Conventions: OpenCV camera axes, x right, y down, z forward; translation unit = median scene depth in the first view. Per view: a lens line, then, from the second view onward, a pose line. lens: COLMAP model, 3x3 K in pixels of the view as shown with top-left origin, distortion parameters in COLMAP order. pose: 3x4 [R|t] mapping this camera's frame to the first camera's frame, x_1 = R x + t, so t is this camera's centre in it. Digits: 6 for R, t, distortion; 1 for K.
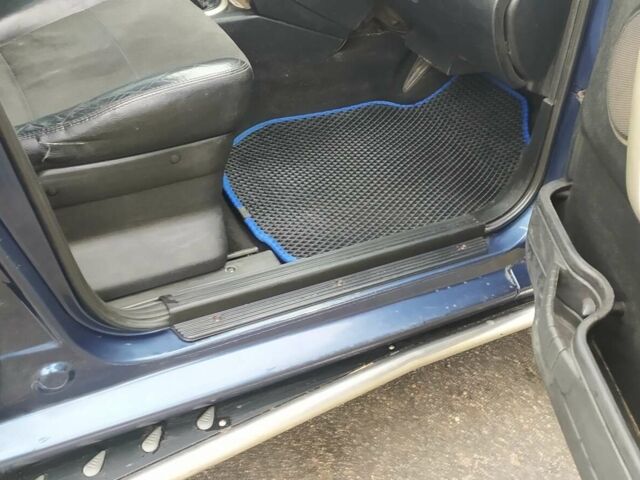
lens RADIAL K [[799.4, 0, 319.7], [0, 799.4, 239.8], [0, 0, 1]] dist [0.047575, 0.000000]
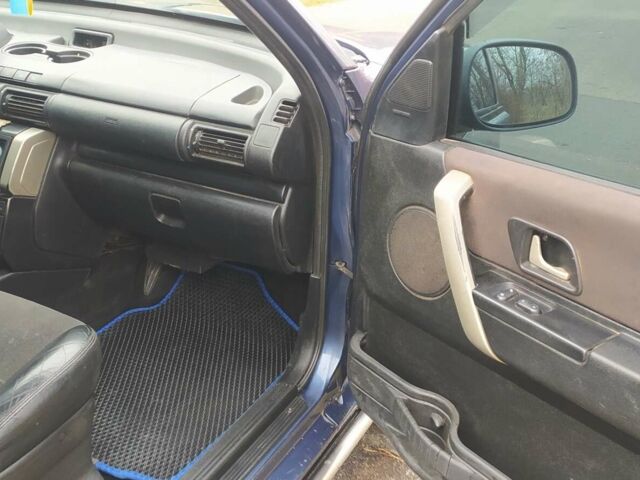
lens RADIAL K [[799.4, 0, 320.9], [0, 799.4, 239.4], [0, 0, 1]] dist [0.047575, 0.000000]
pose [[0.814335, -0.267249, 0.515205, -0.330414], [0.348139, 0.935175, -0.065172, -0.136034], [-0.464390, 0.232435, 0.854585, -0.093349]]
